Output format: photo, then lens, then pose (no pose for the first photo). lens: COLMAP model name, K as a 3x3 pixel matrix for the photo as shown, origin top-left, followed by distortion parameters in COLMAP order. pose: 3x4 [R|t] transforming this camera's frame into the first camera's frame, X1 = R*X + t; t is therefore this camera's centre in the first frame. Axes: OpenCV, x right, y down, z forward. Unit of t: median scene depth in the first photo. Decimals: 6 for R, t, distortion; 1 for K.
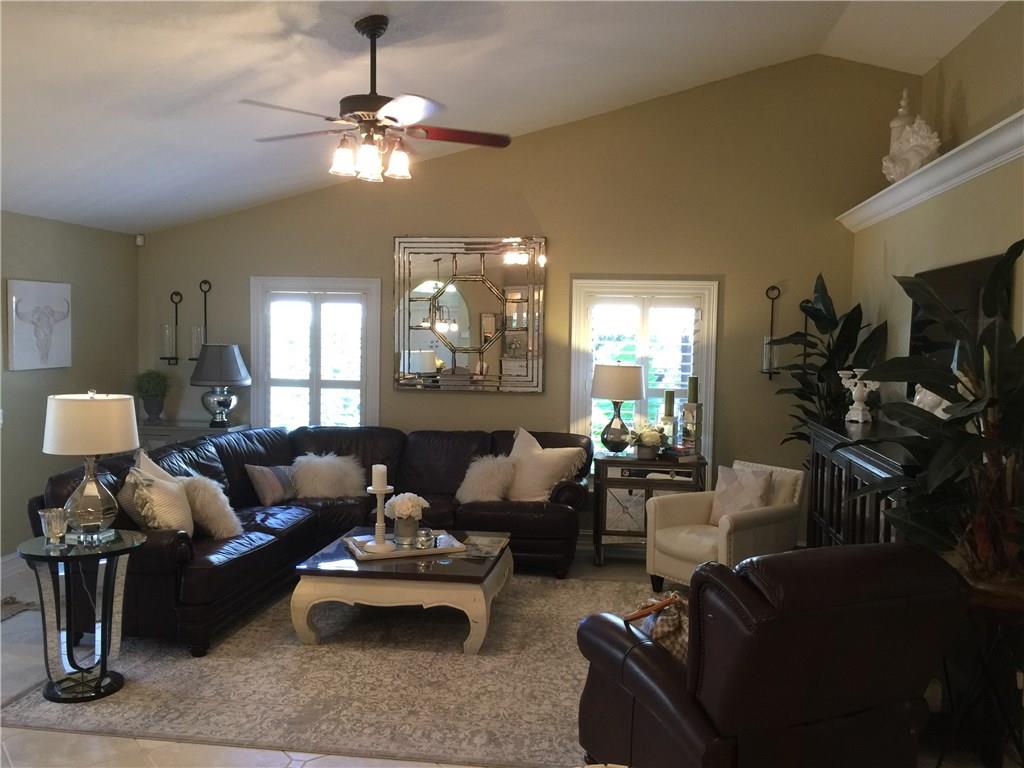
lens RADIAL K [[881.1, 0, 512.0], [0, 881.1, 384.0], [0, 0, 1]] dist [0.080842, -0.093470]
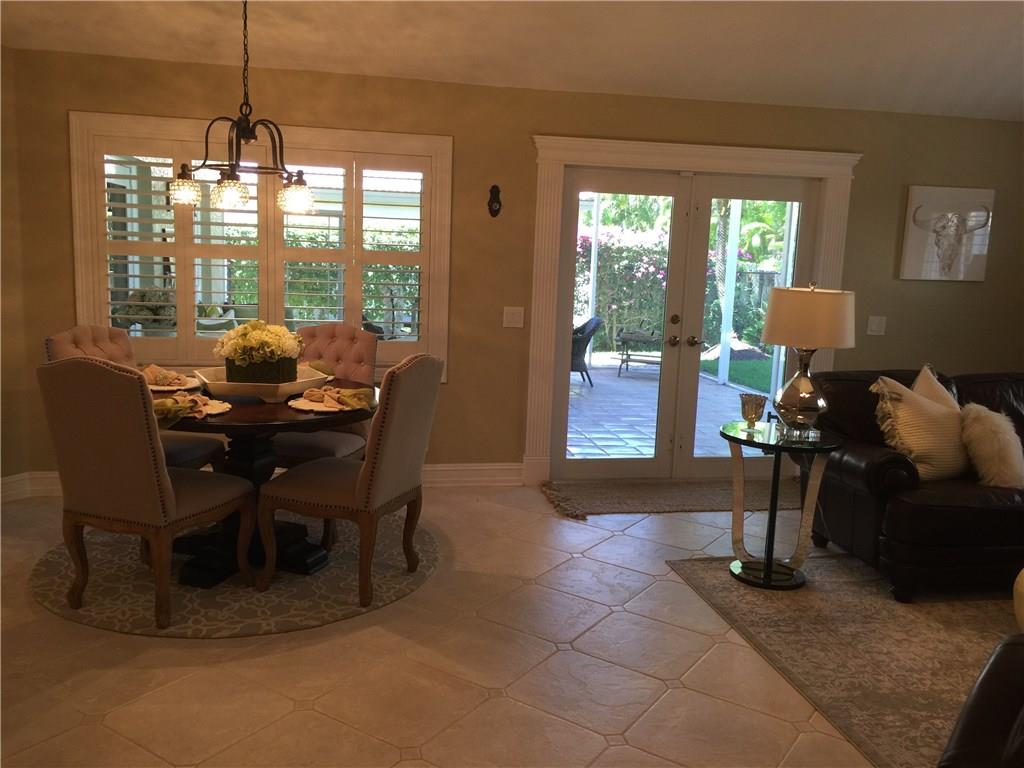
lens RADIAL K [[881.1, 0, 512.0], [0, 881.1, 384.0], [0, 0, 1]] dist [0.080842, -0.093470]
pose [[0.328298, 0.142447, -0.933772, 0.224357], [-0.089904, 0.988788, 0.119231, 0.019457], [0.940286, 0.044807, 0.337424, 0.250044]]
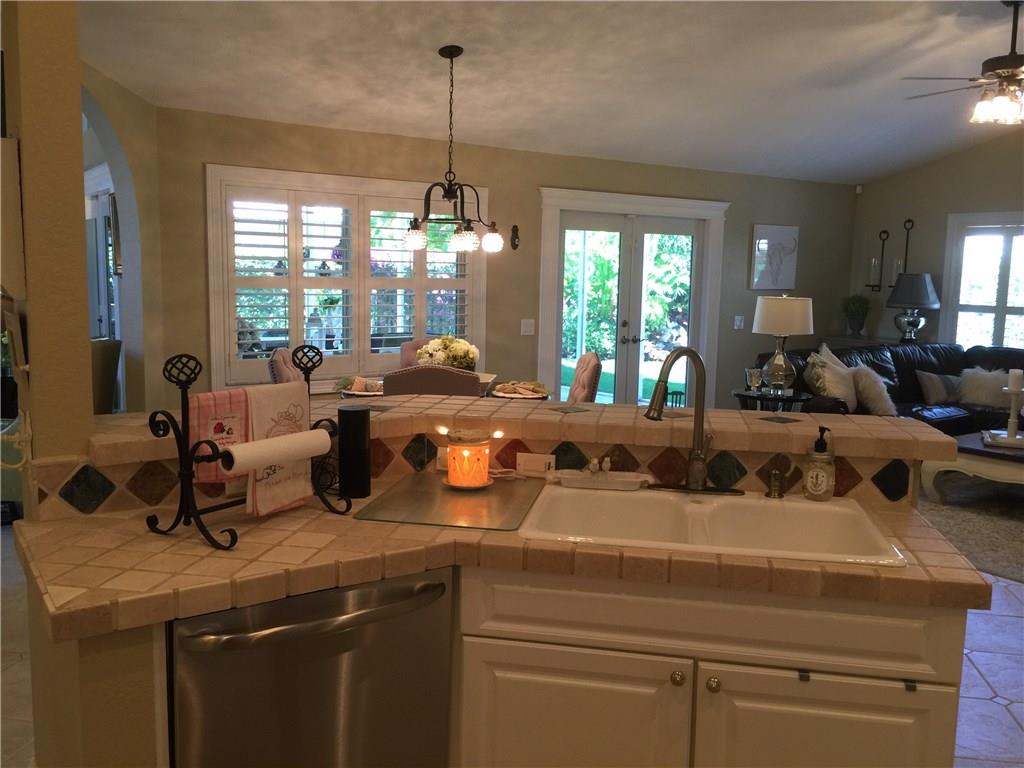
lens RADIAL K [[885.9, 0, 512.0], [0, 885.9, 384.0], [0, 0, 1]] dist [0.087857, -0.133481]
pose [[0.684127, 0.088199, -0.724010, 0.205522], [-0.051665, 0.996028, 0.072517, 0.048655], [0.727531, -0.012205, 0.685967, -0.235486]]
